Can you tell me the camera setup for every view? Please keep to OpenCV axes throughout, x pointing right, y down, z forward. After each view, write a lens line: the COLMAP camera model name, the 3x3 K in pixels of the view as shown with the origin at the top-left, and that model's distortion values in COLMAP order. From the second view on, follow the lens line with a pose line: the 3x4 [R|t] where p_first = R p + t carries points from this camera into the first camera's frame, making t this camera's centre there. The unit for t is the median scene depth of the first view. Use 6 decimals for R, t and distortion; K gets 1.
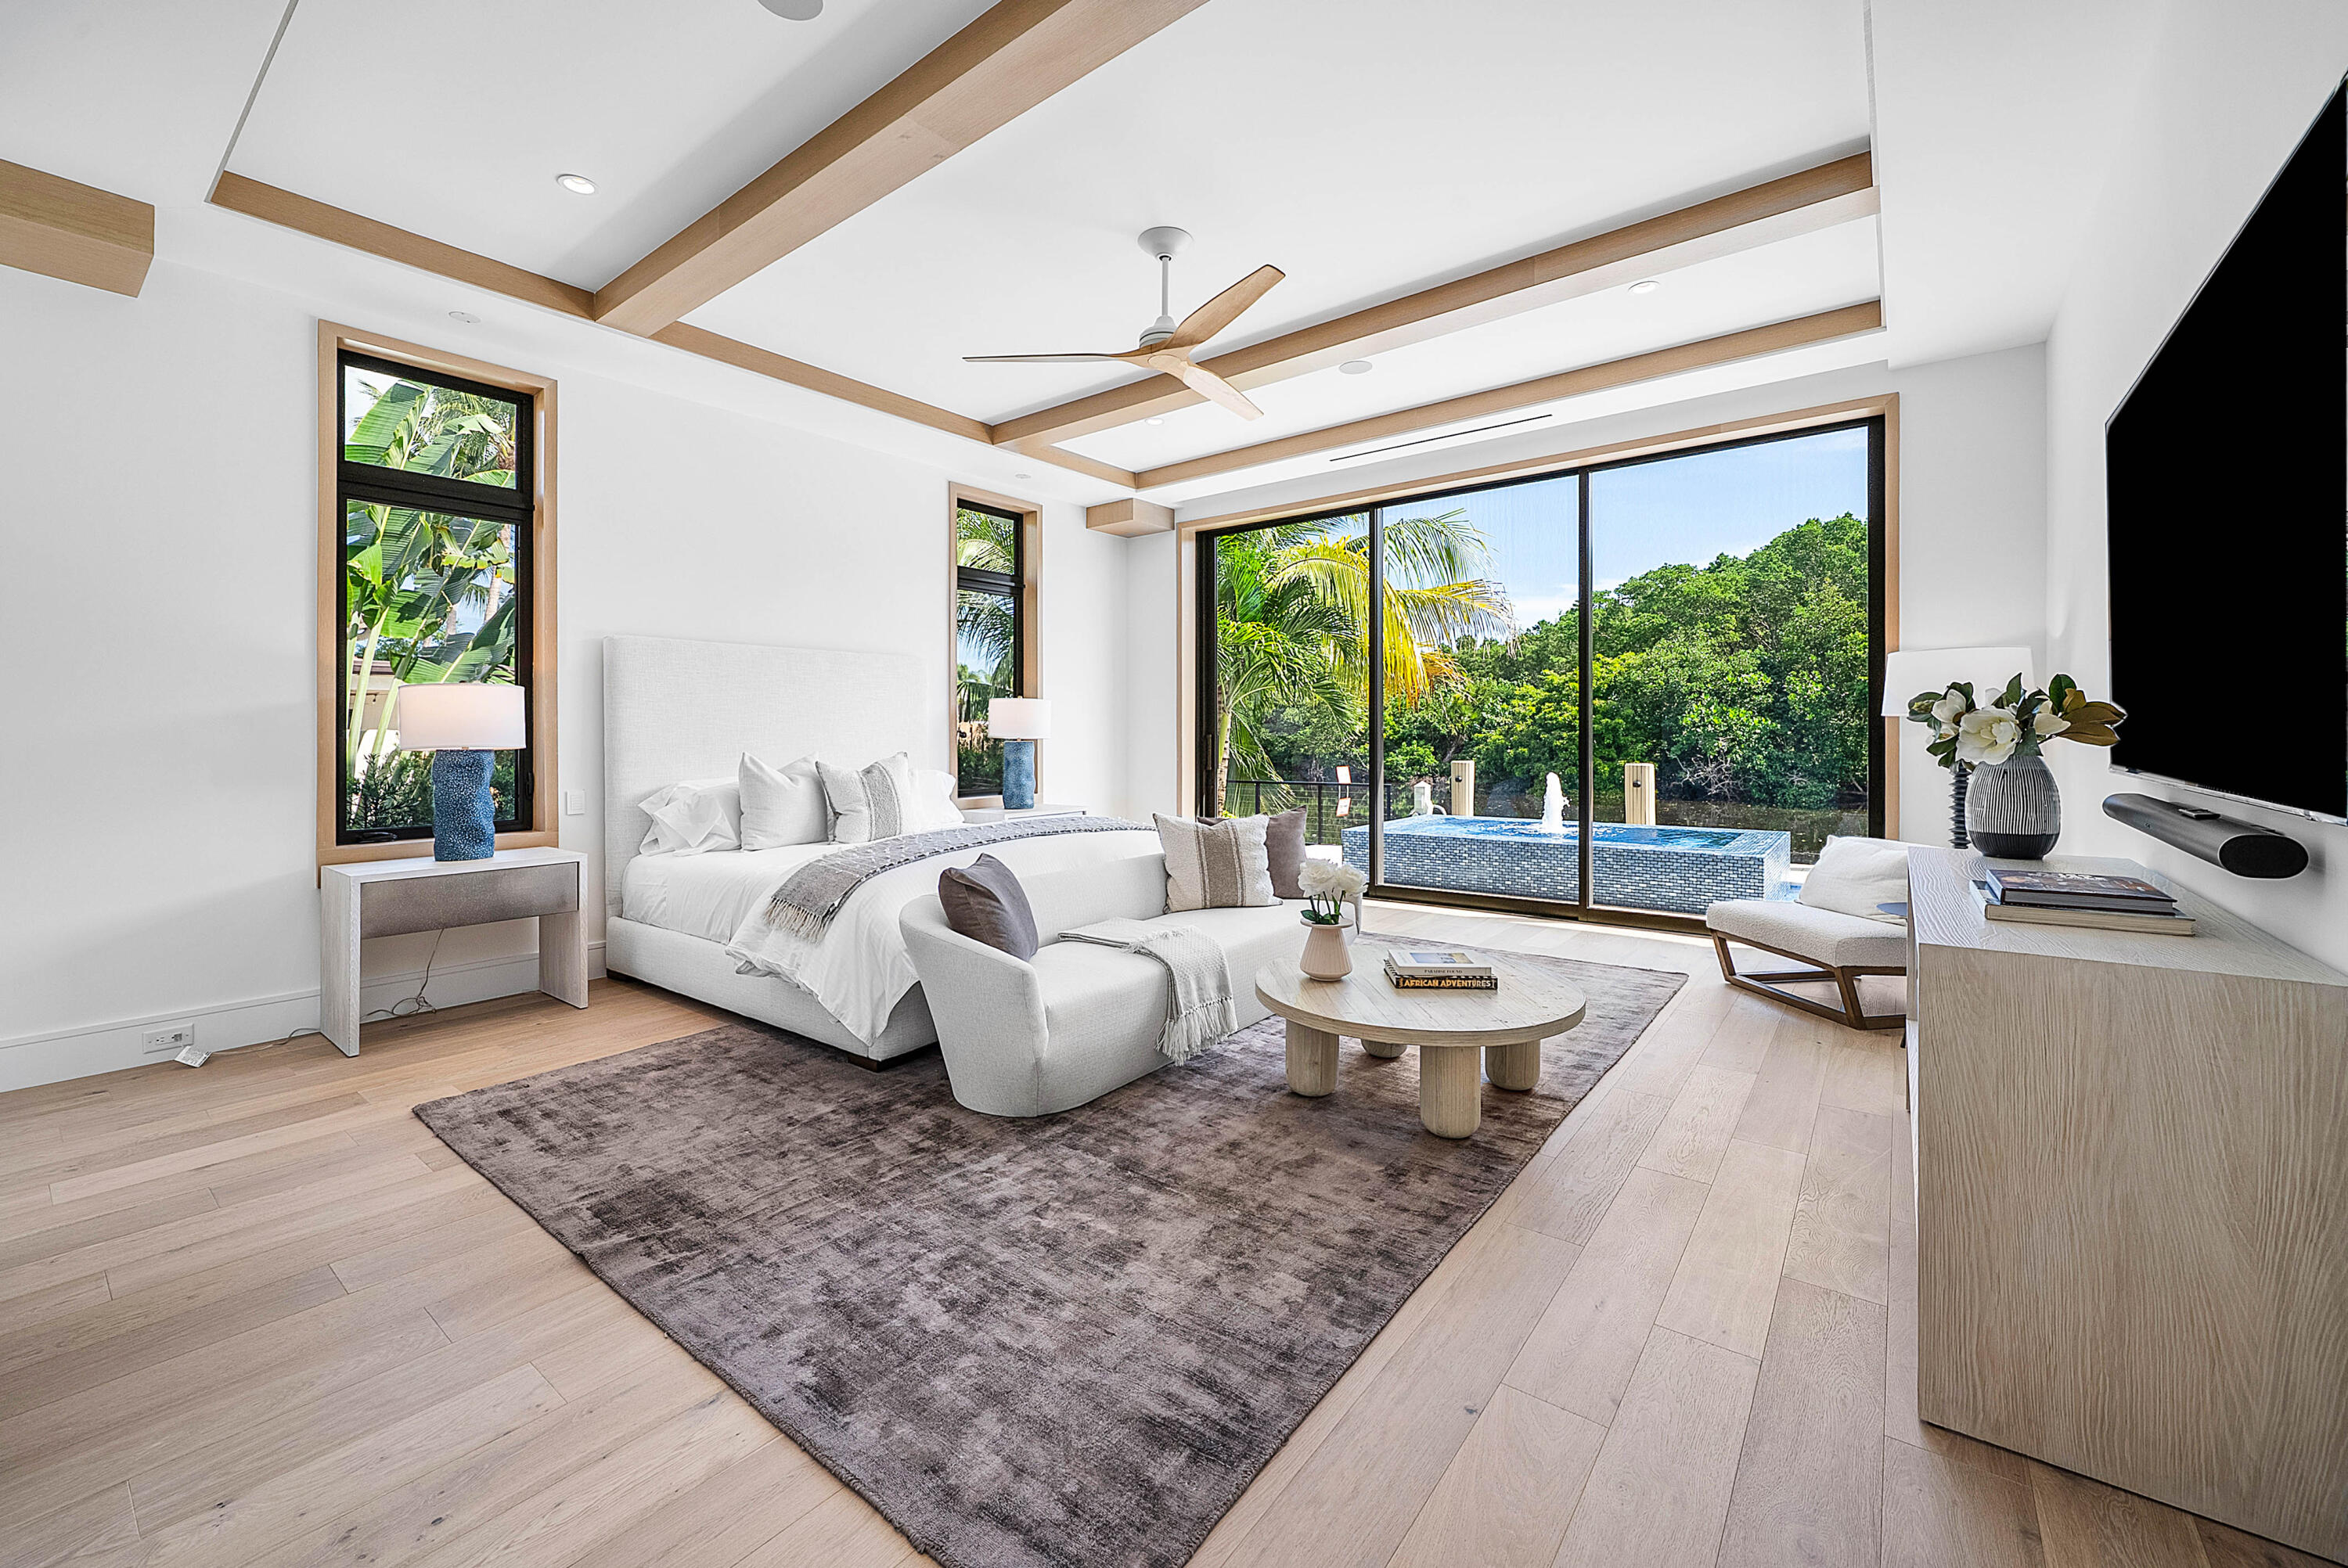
lens RADIAL K [[919.1, 0, 1180.5], [0, 919.1, 732.7], [0, 0, 1]] dist [0.001737, -0.000044]
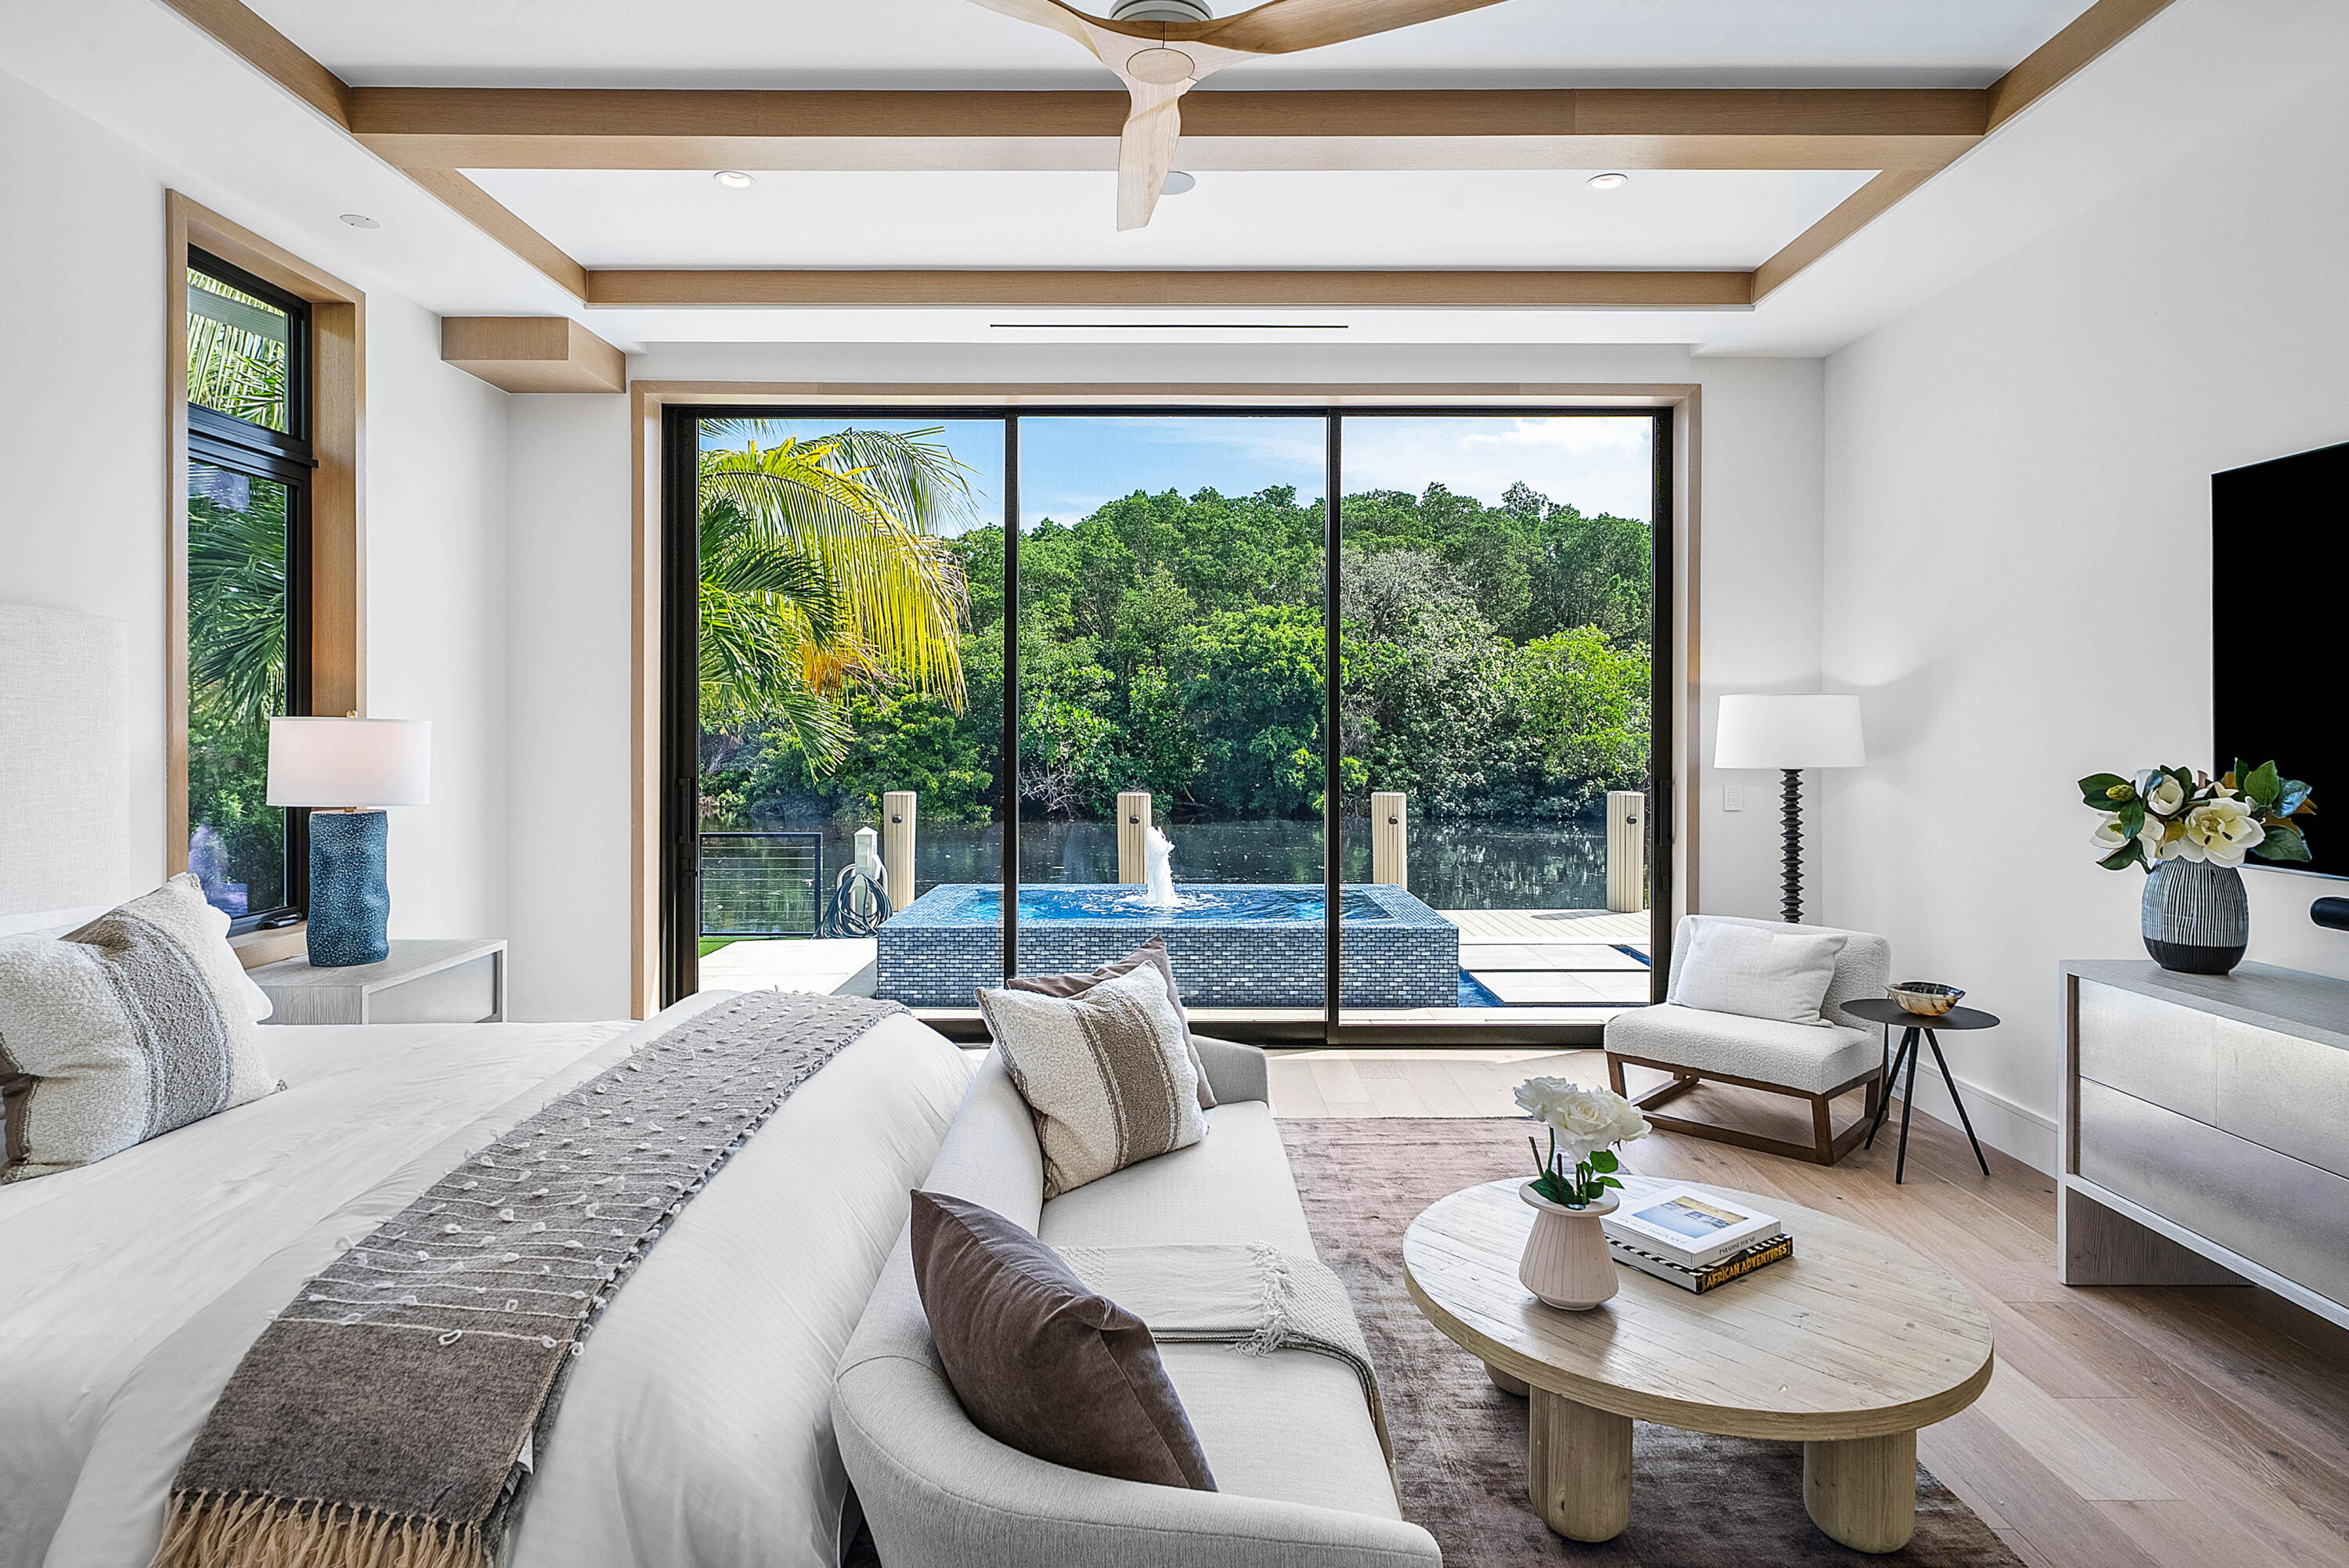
lens RADIAL K [[1259.5, 0, 1145.5], [0, 1259.5, 737.4], [0, 0, 1]] dist [-0.000322, -0.000080]
pose [[0.790966, 0.001456, 0.611858, -0.212828], [-0.006891, 0.999955, 0.006529, -0.029522], [-0.611821, -0.009381, 0.790941, 0.242970]]
